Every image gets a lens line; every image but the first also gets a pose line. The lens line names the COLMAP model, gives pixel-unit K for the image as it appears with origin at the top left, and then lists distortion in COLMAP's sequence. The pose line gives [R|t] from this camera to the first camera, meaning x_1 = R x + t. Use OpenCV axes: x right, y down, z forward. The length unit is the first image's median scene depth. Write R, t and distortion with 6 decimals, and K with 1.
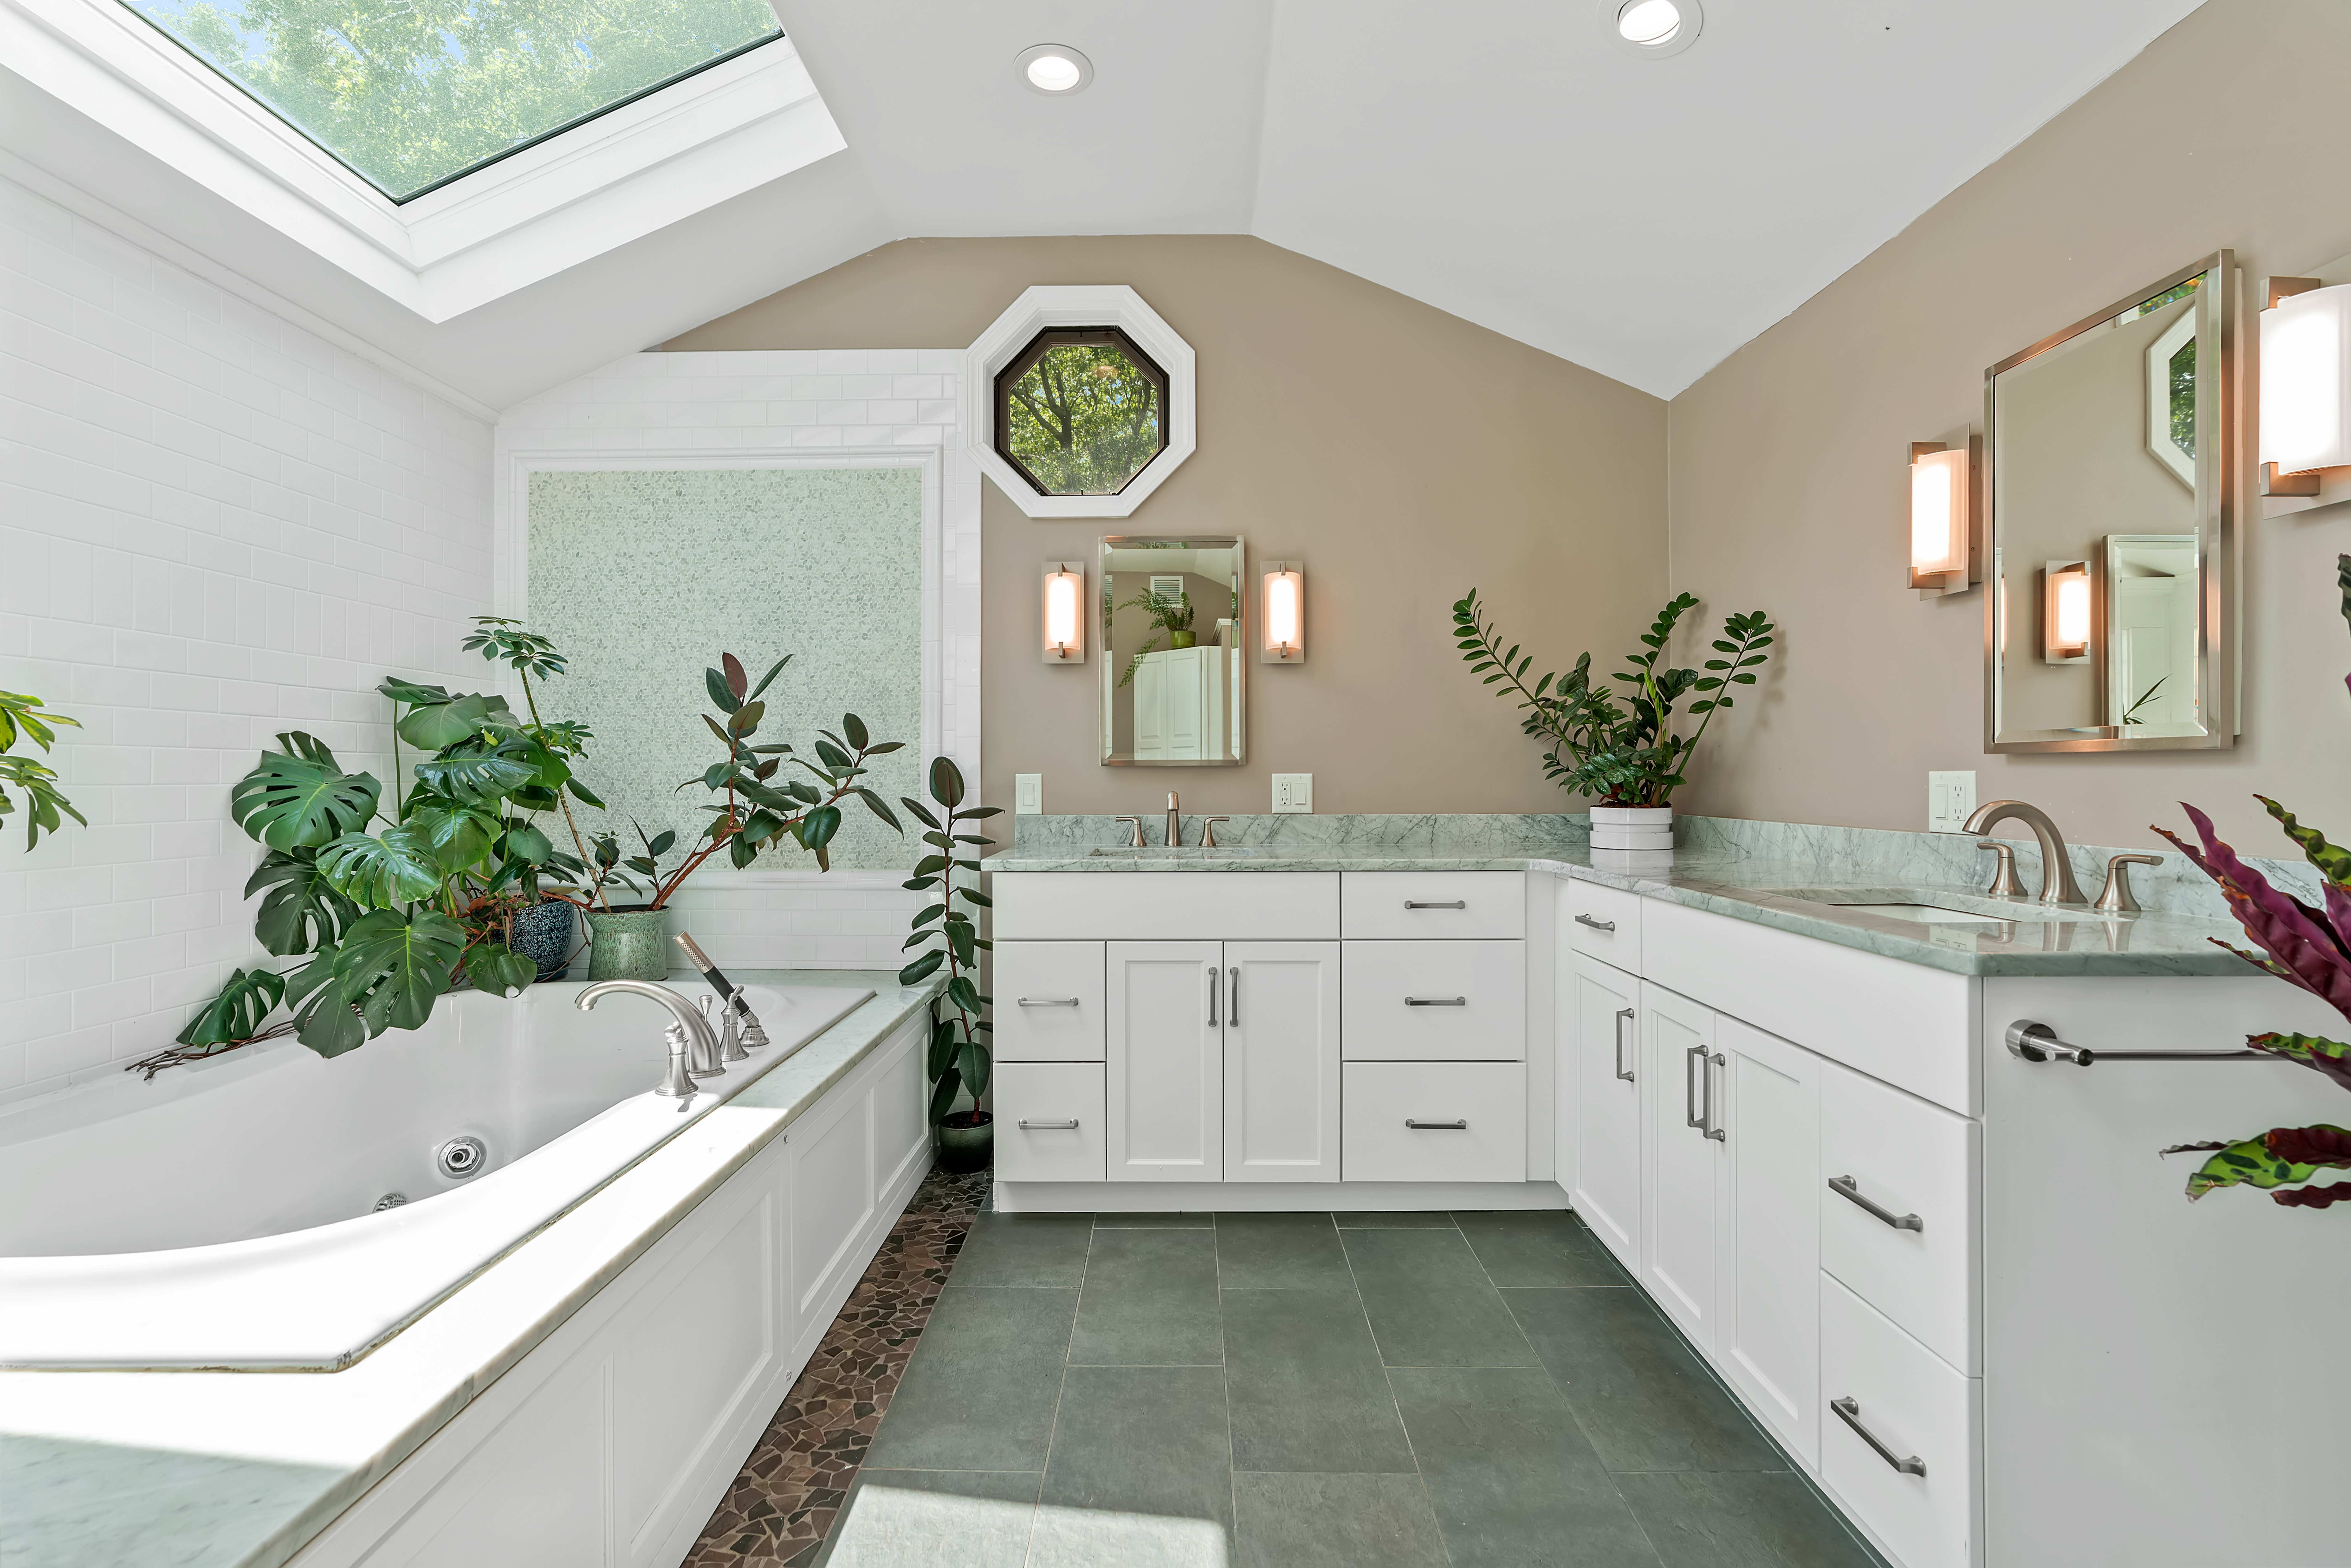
lens RADIAL K [[1056.6, 0, 1173.0], [0, 1056.6, 773.8], [0, 0, 1]] dist [-0.015467, 0.006914]
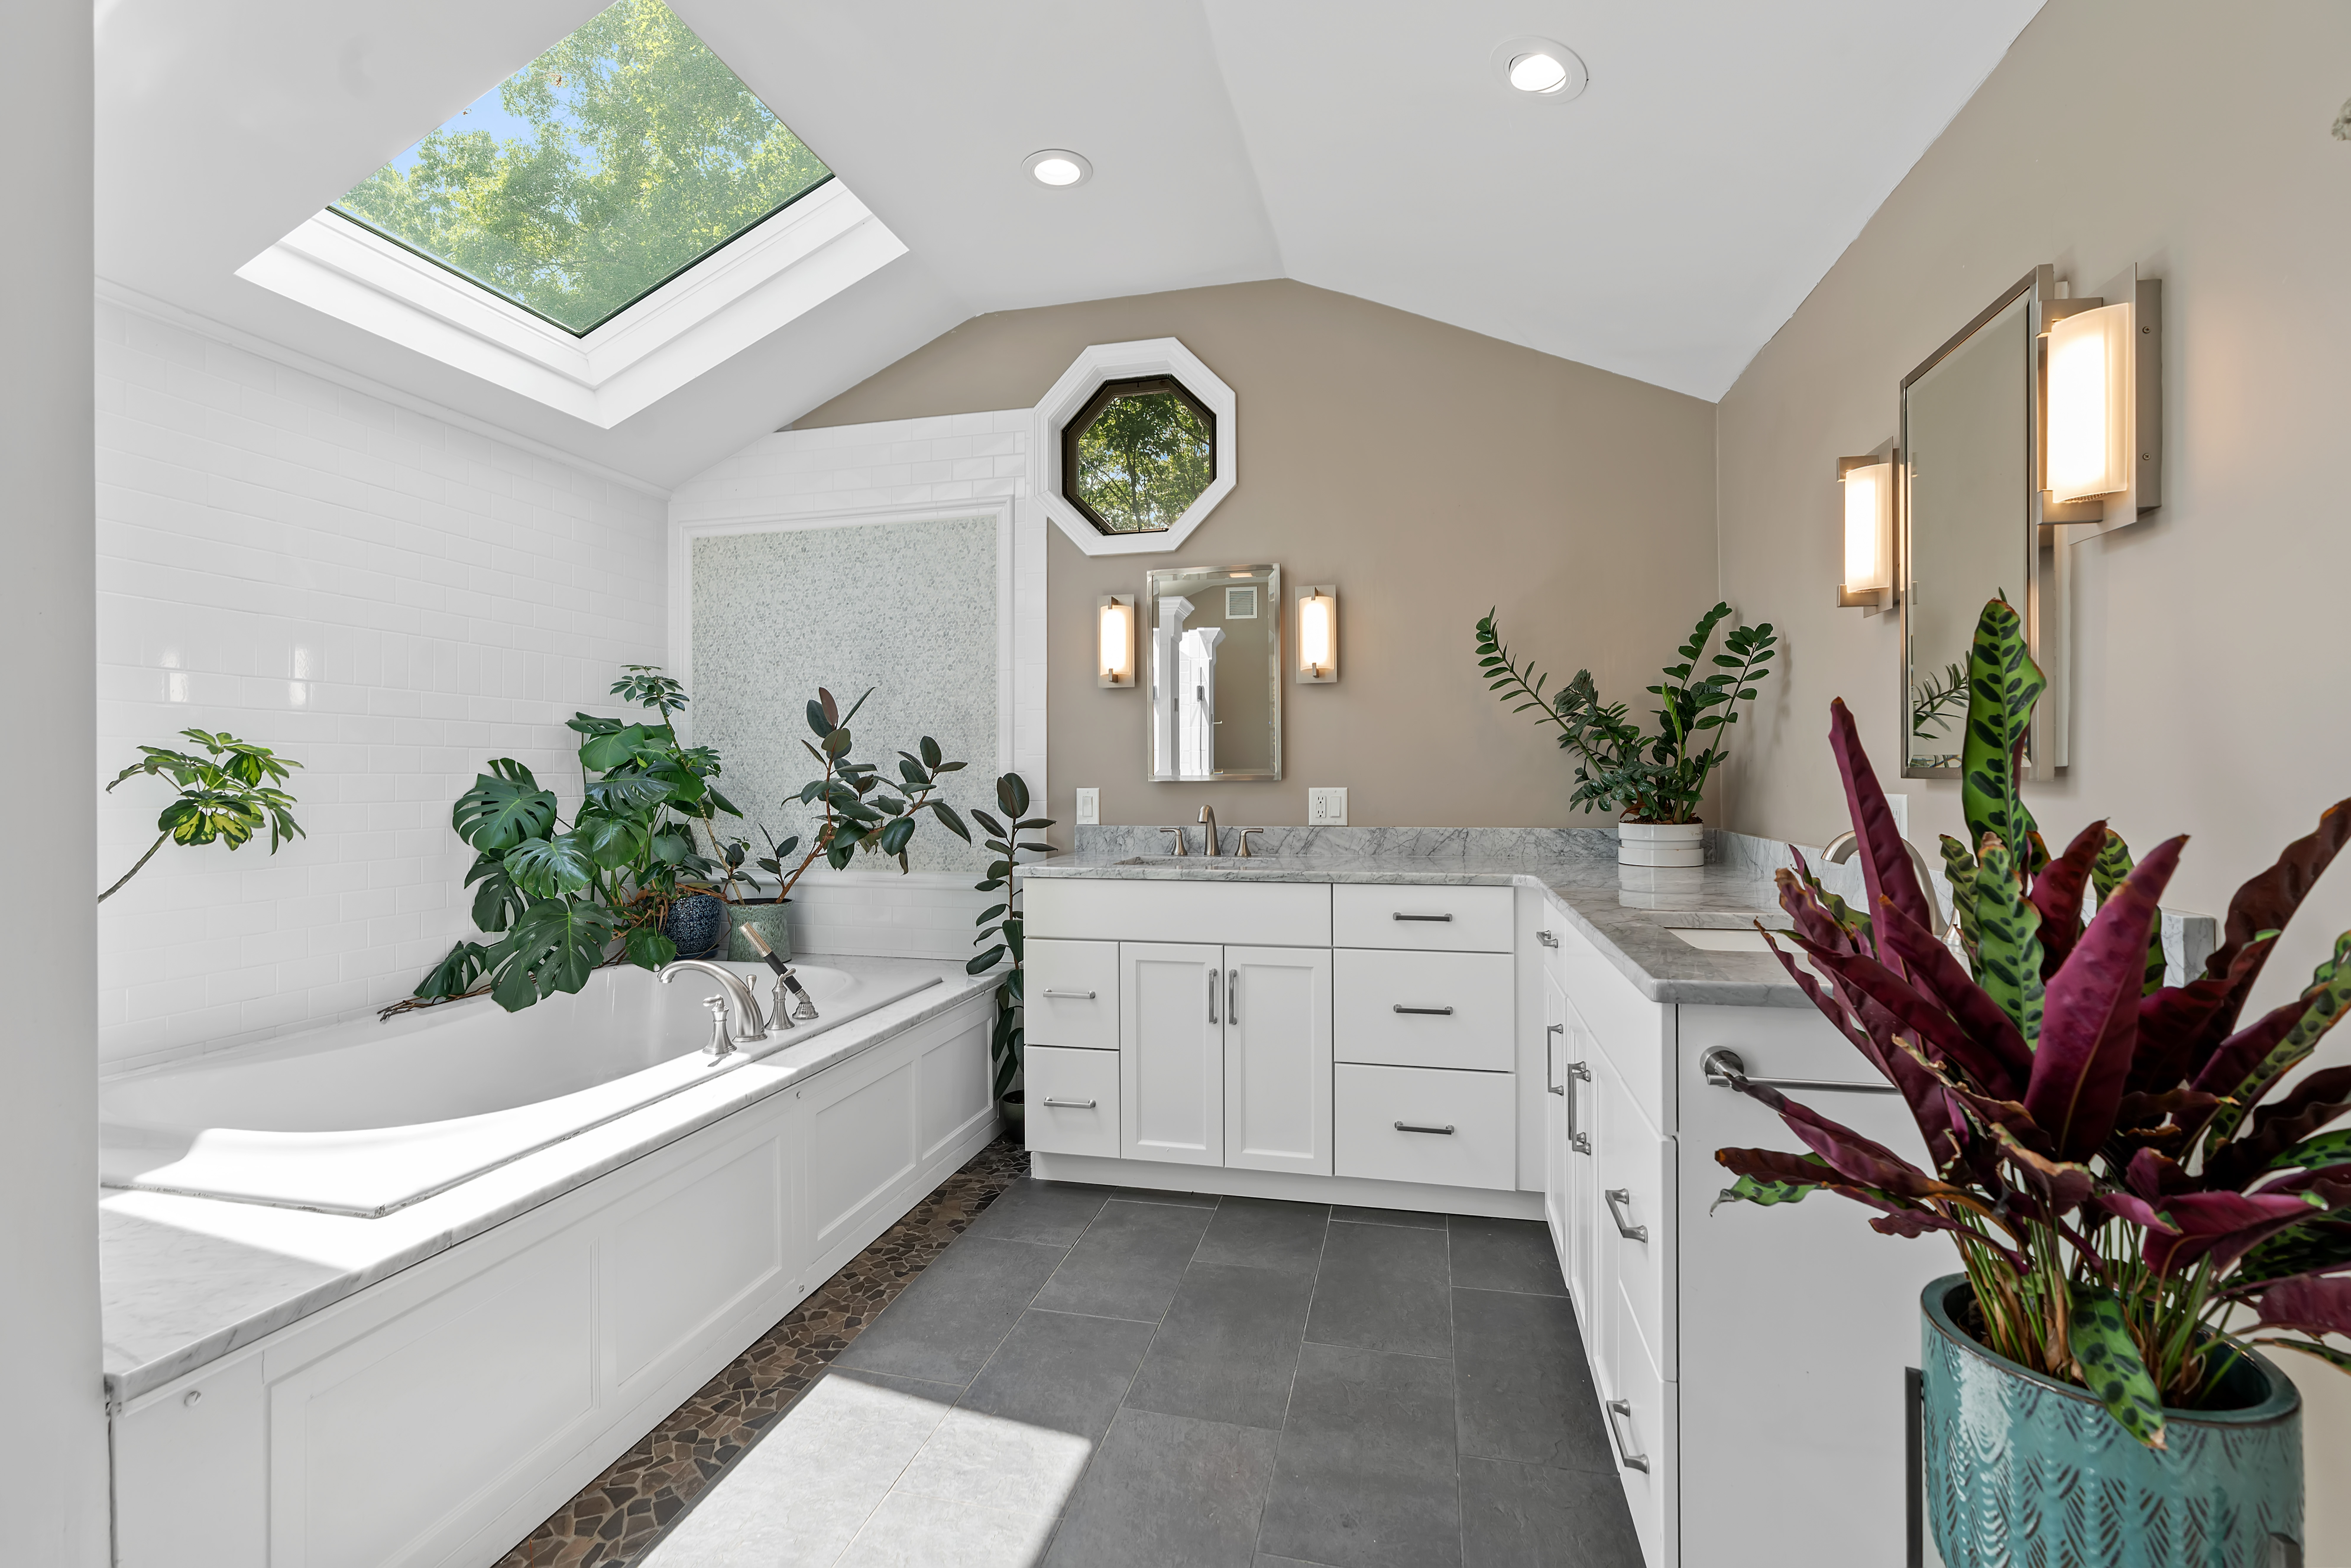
lens RADIAL K [[1056.6, 0, 1169.1], [0, 1056.6, 772.1], [0, 0, 1]] dist [-0.015467, 0.006914]
pose [[0.974166, -0.003625, -0.225805, 0.238943], [0.003519, 0.999993, -0.000871, -0.018727], [0.225806, 0.000054, 0.974172, -0.069391]]
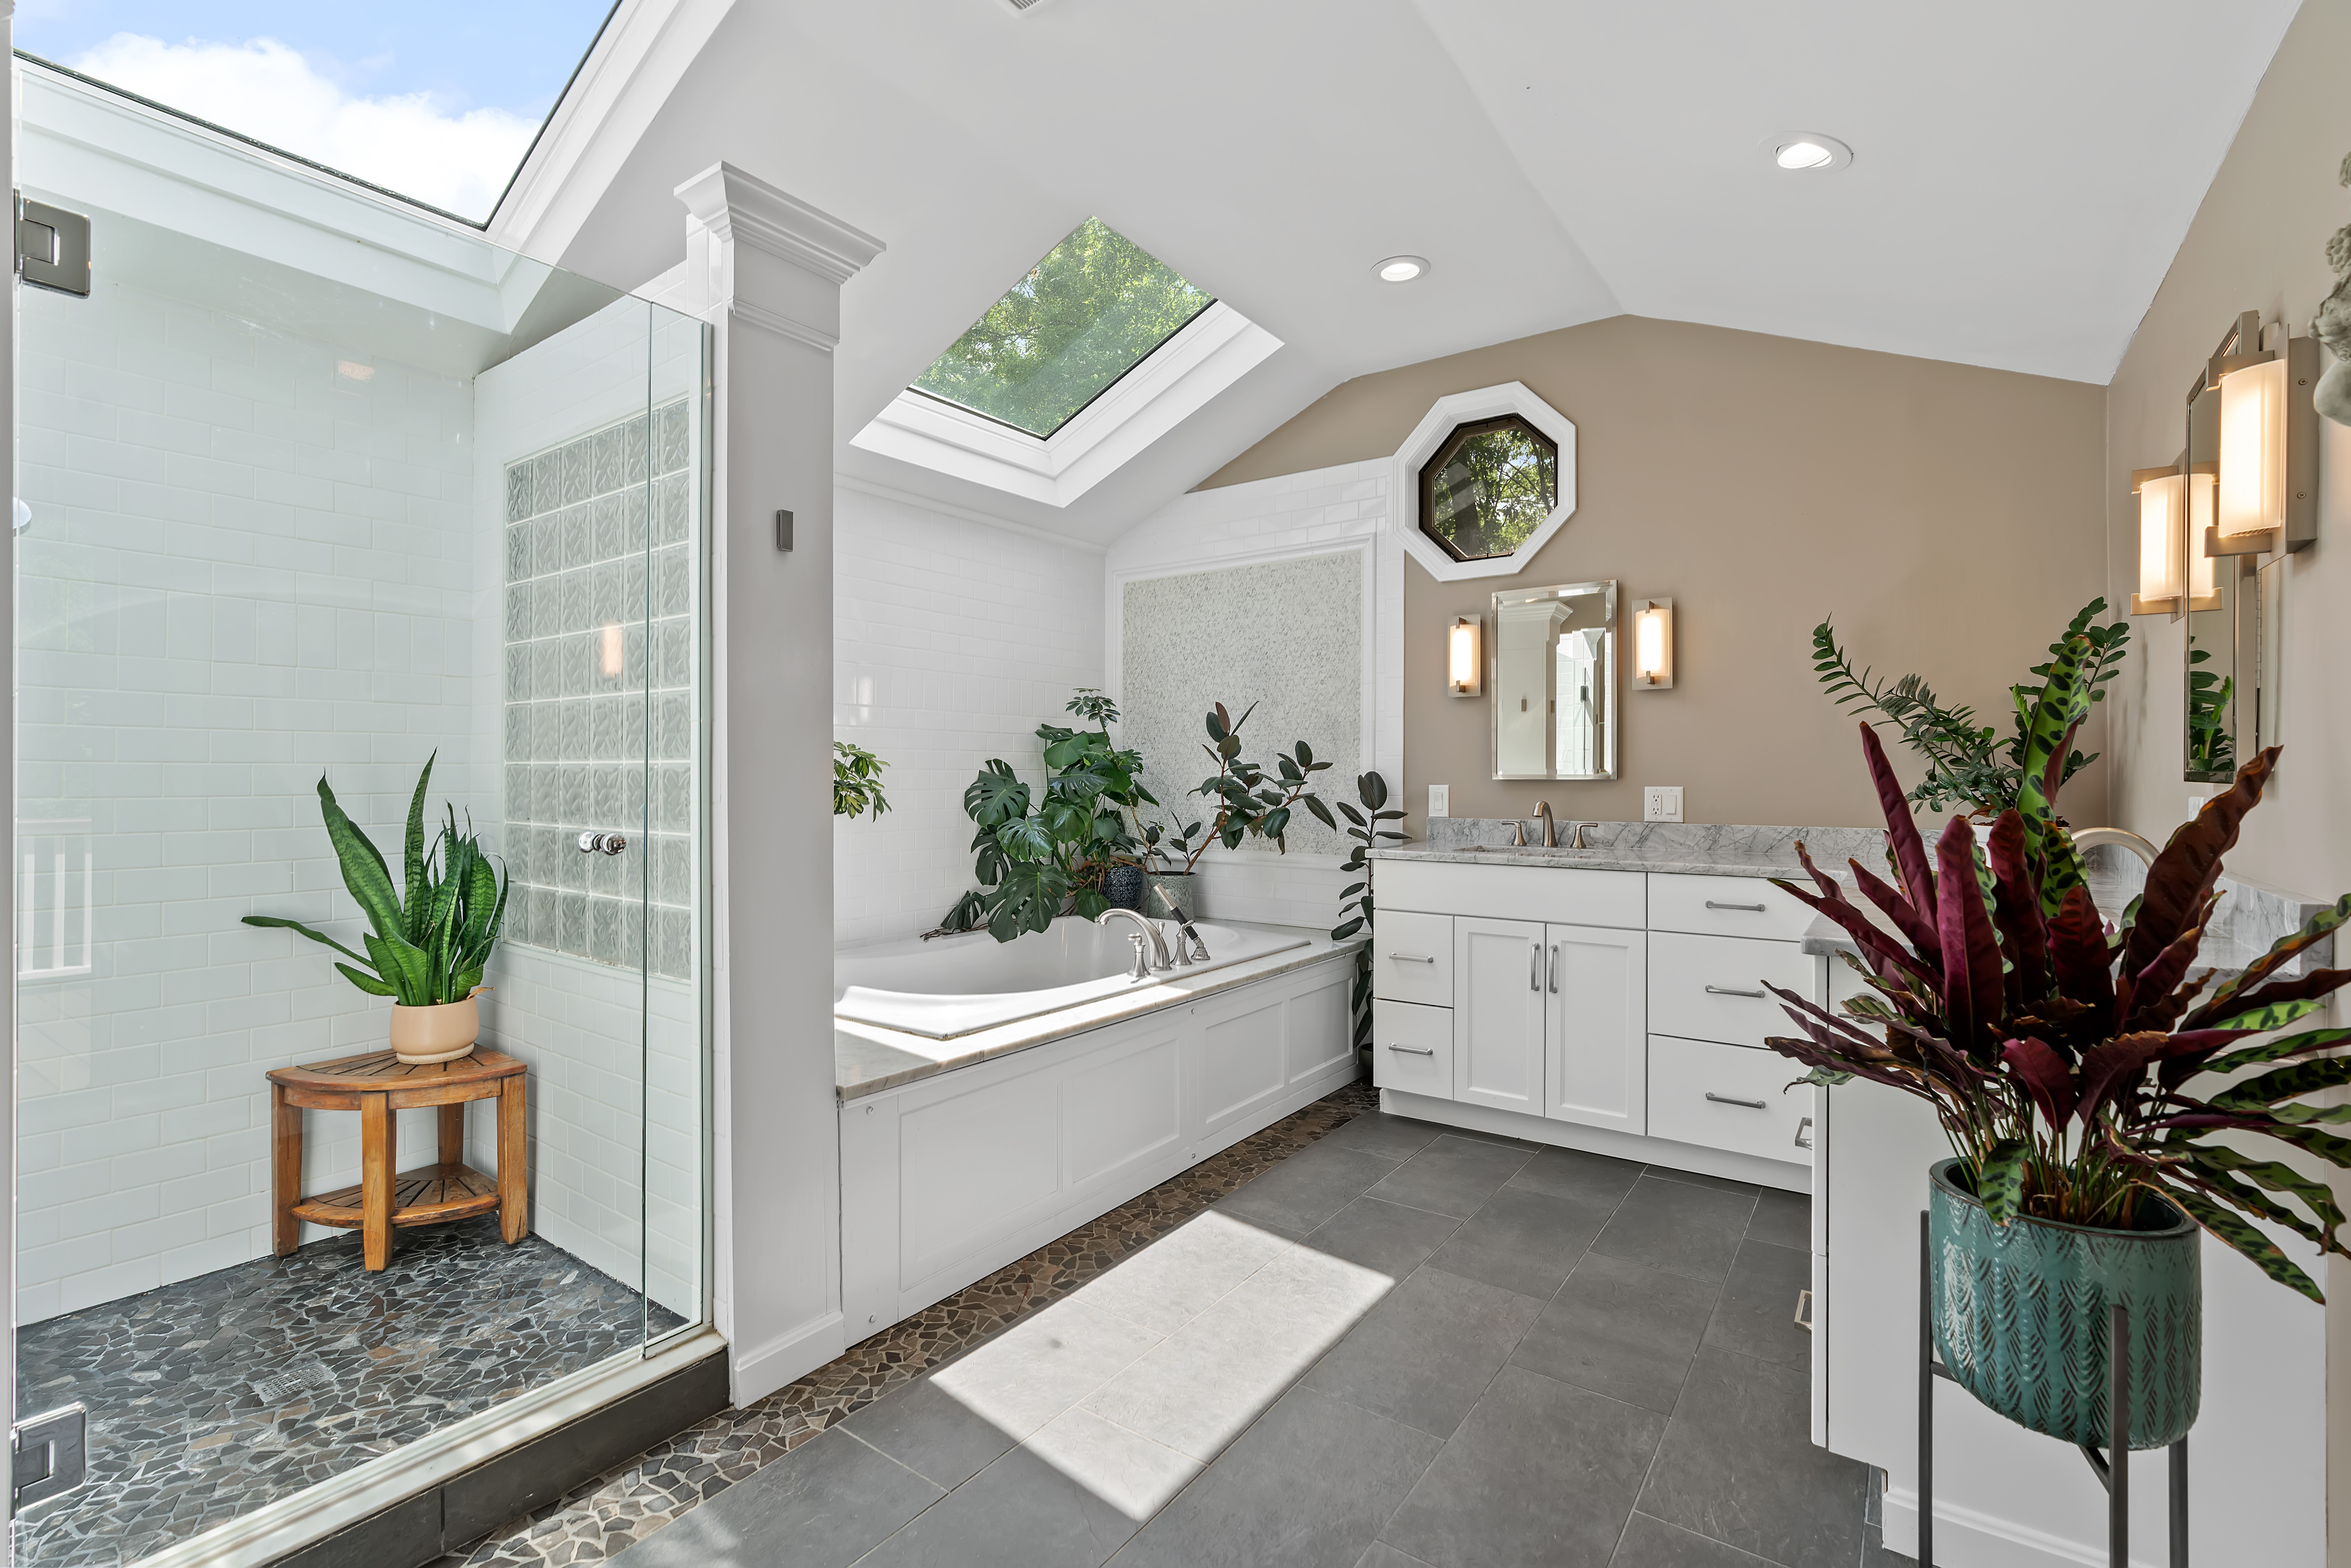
lens RADIAL K [[1056.6, 0, 1170.7], [0, 1056.6, 776.9], [0, 0, 1]] dist [-0.015467, 0.006914]
pose [[0.820404, 0.004169, -0.571768, 0.393689], [-0.001340, 0.999985, 0.005369, -0.019537], [0.571782, -0.003639, 0.820397, -0.266937]]
